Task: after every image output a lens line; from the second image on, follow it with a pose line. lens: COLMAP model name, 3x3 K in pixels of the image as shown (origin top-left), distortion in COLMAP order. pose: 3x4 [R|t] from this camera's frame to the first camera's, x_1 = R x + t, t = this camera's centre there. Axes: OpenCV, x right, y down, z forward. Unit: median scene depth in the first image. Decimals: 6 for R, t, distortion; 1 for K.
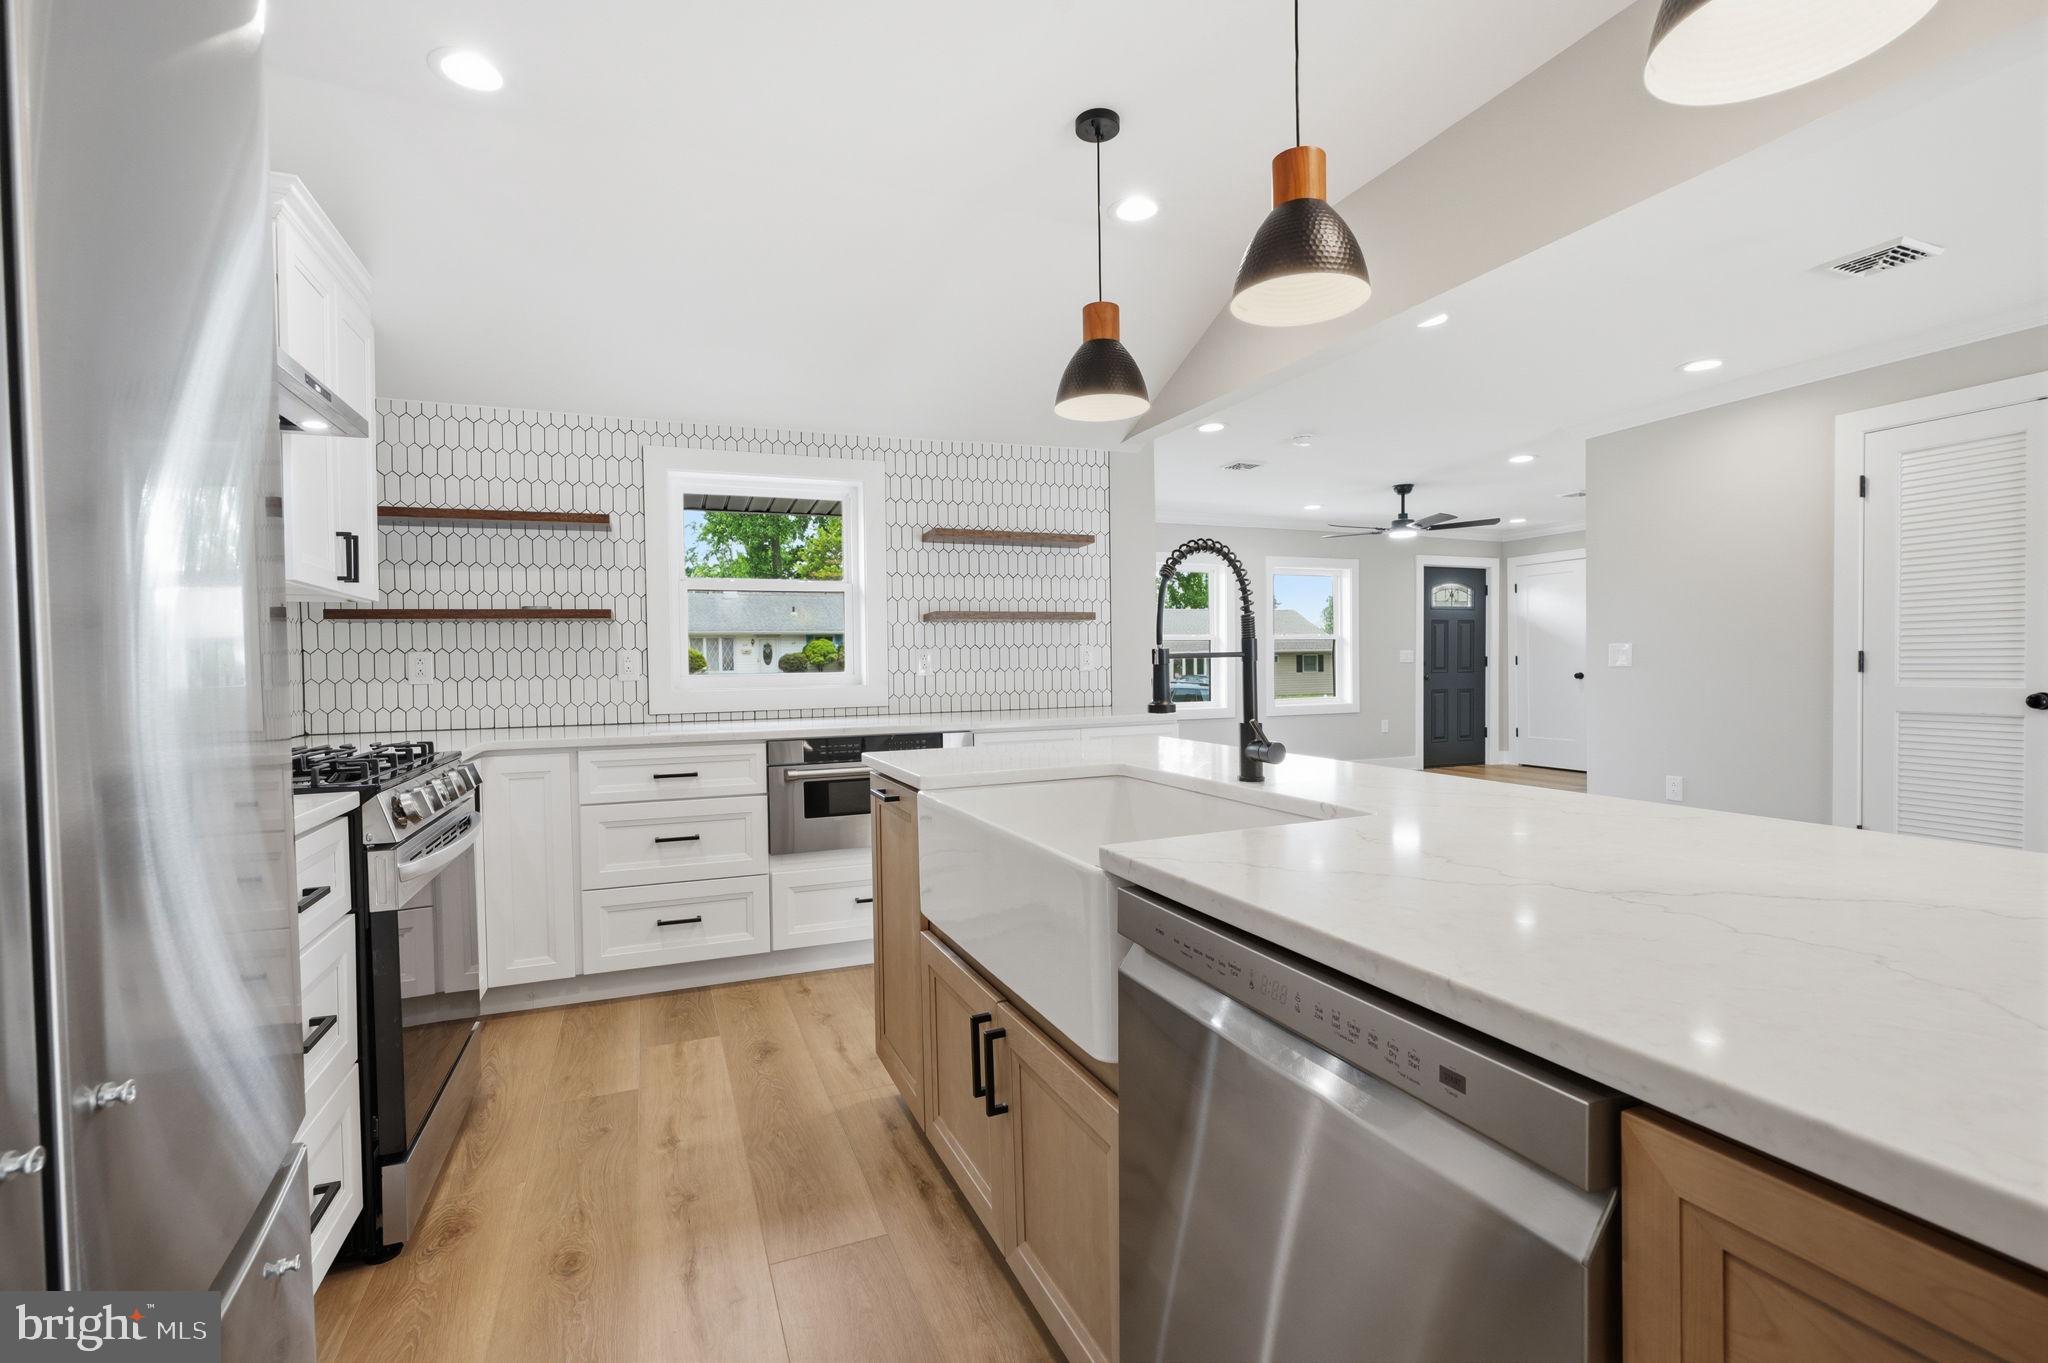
lens RADIAL K [[913.8, 0, 1025.8], [0, 913.8, 678.2], [0, 0, 1]] dist [-0.002726, 0.000398]
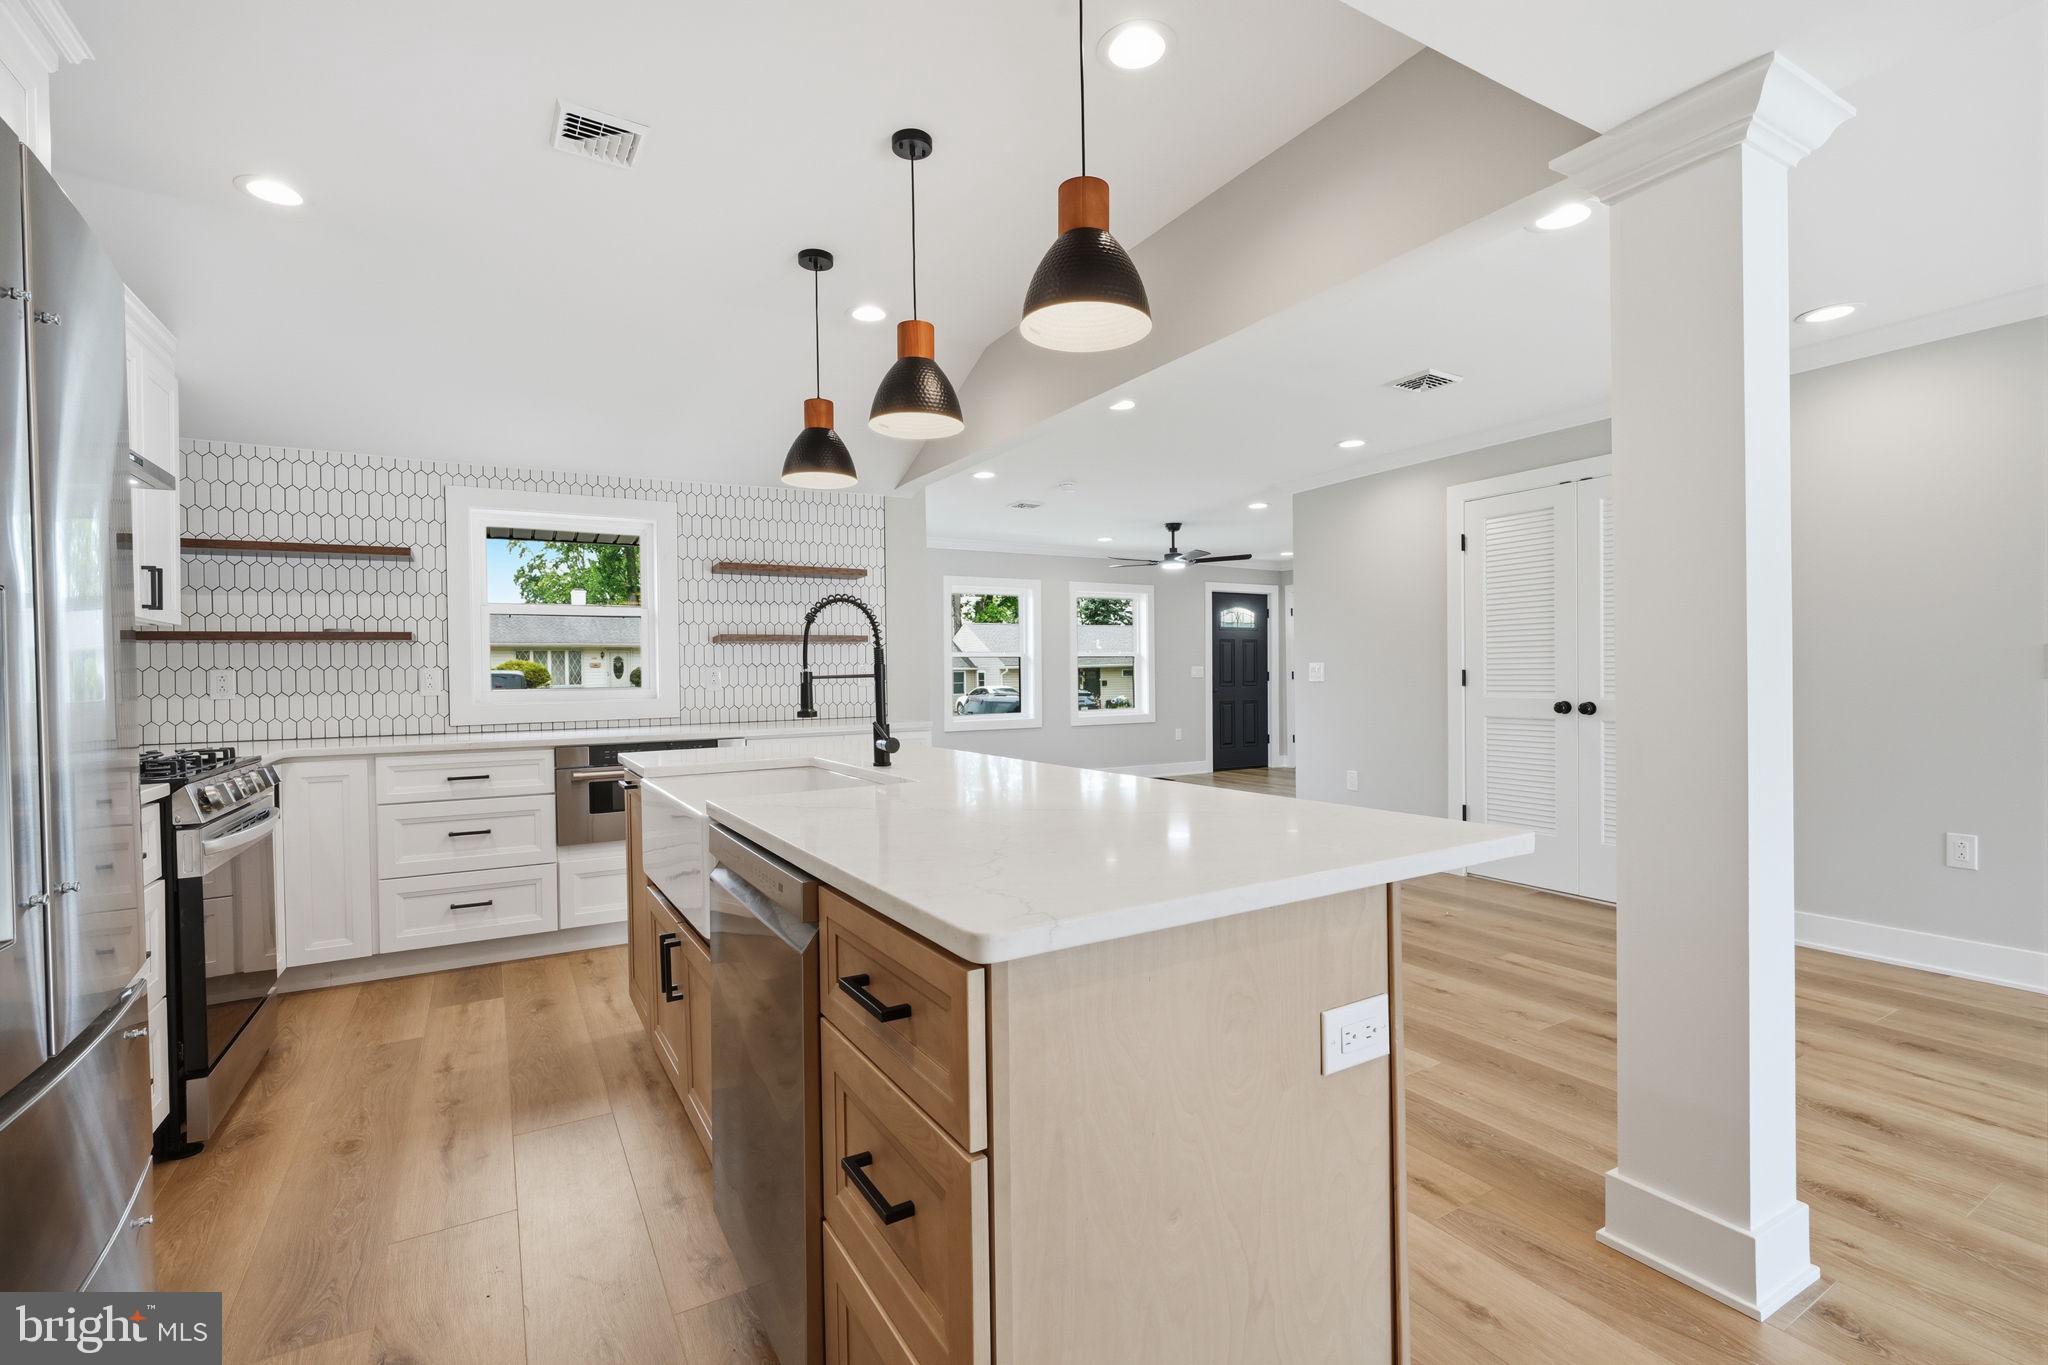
lens RADIAL K [[908.5, 0, 1022.5], [0, 908.5, 680.4], [0, 0, 1]] dist [-0.001319, 0.001025]
pose [[0.990403, -0.000642, 0.138206, 0.144644], [0.002346, 0.999923, -0.012165, -0.000620], [-0.138188, 0.012372, 0.990329, -0.223349]]
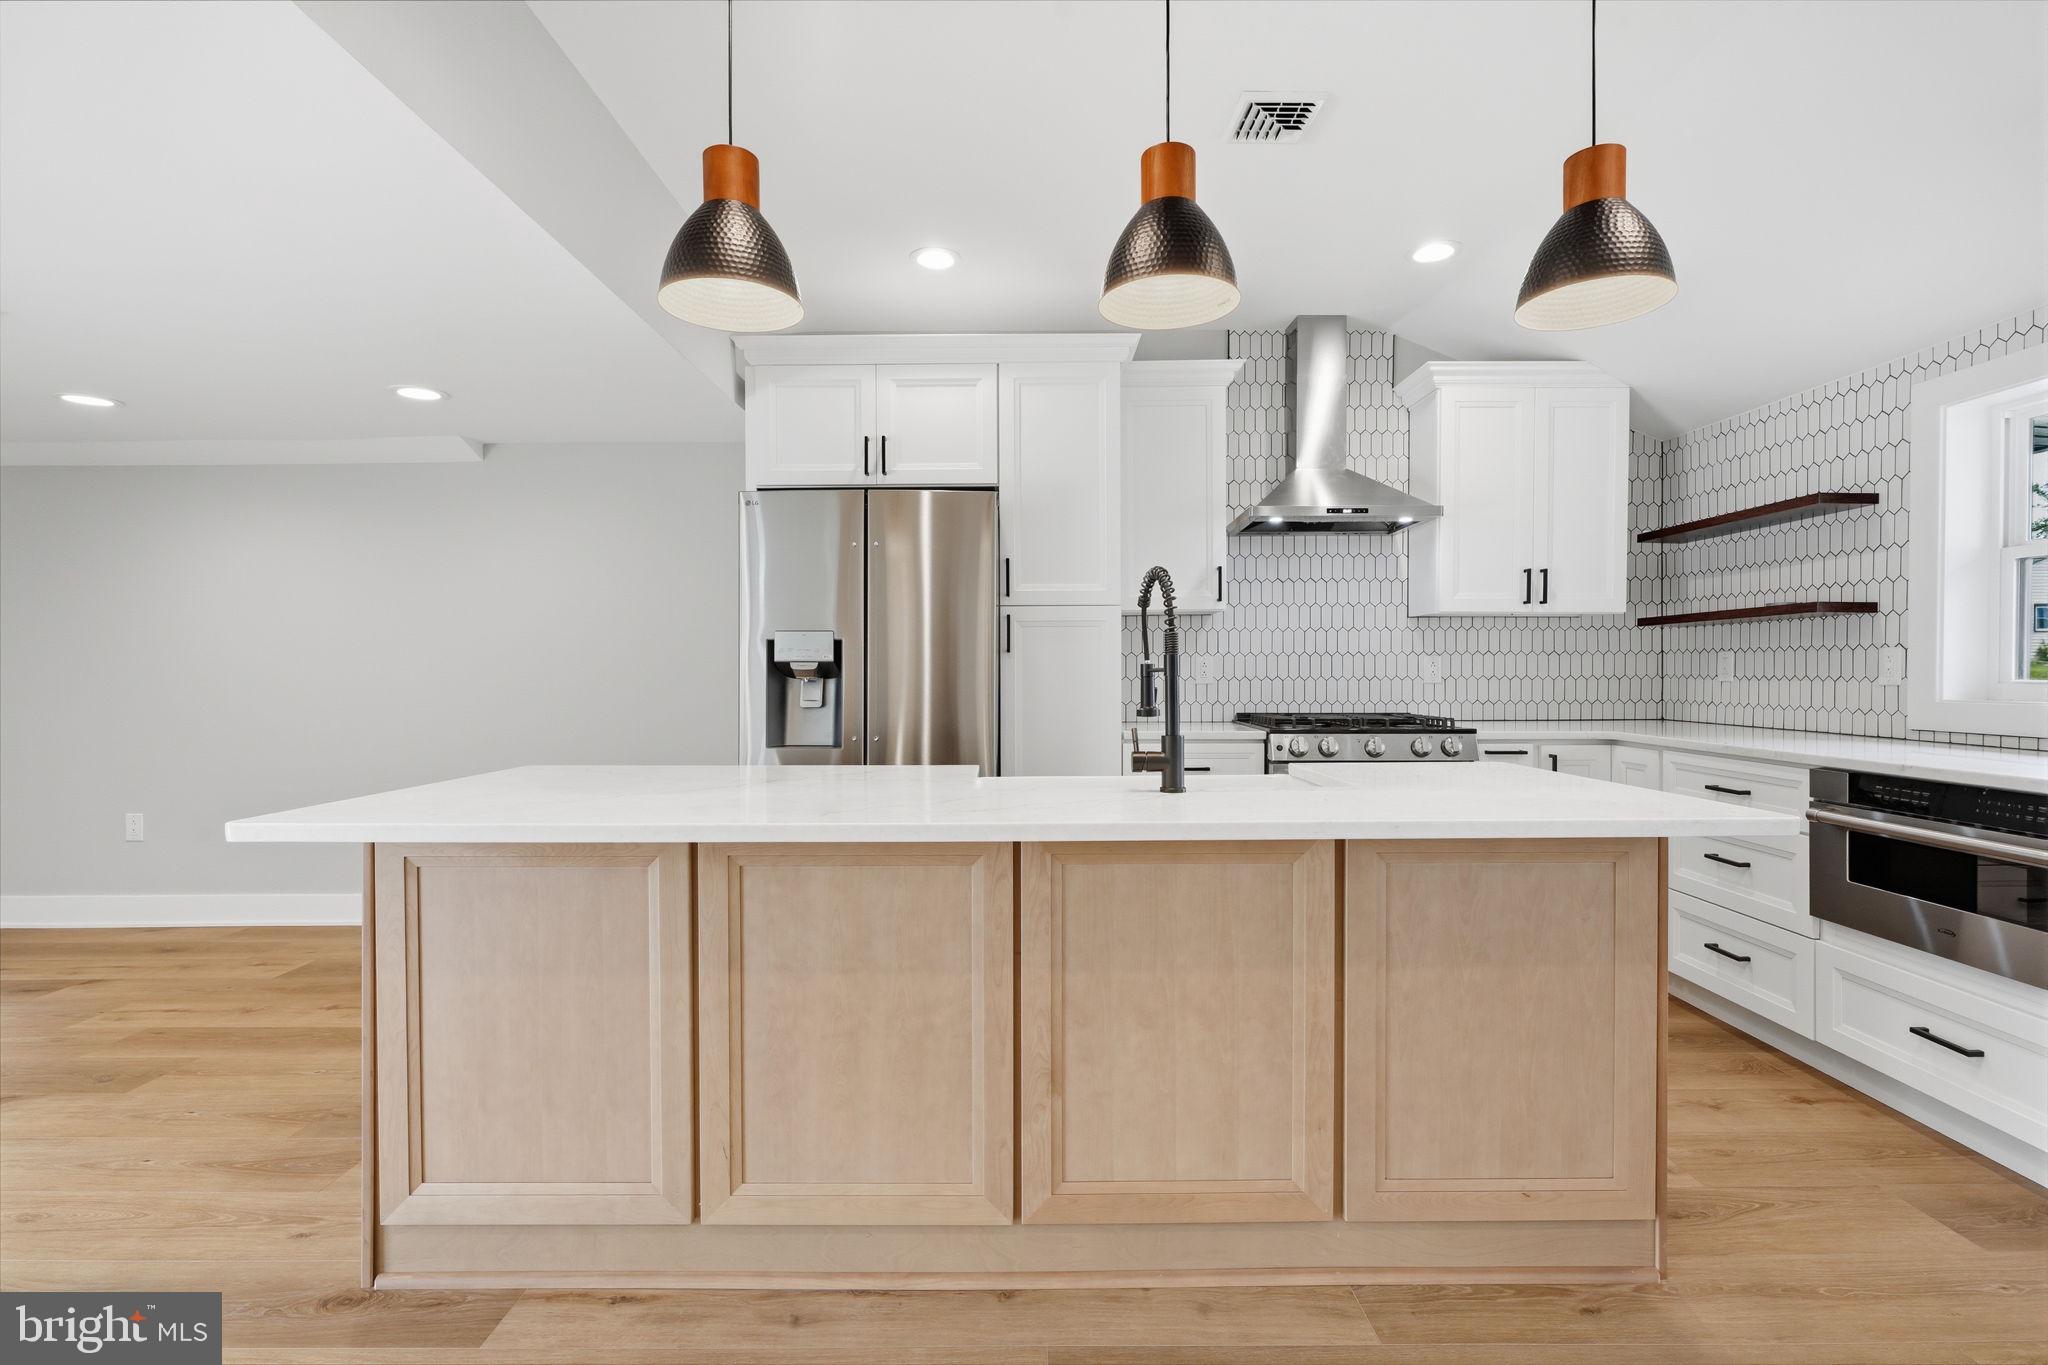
lens RADIAL K [[913.4, 0, 1024.0], [0, 913.4, 682.5], [0, 0, 1]] dist [-0.001902, 0.000734]
pose [[-0.381282, 0.030619, -0.923952, 0.684253], [-0.006480, 0.999338, 0.035792, -0.026220], [0.924436, 0.019634, -0.380831, 0.675640]]
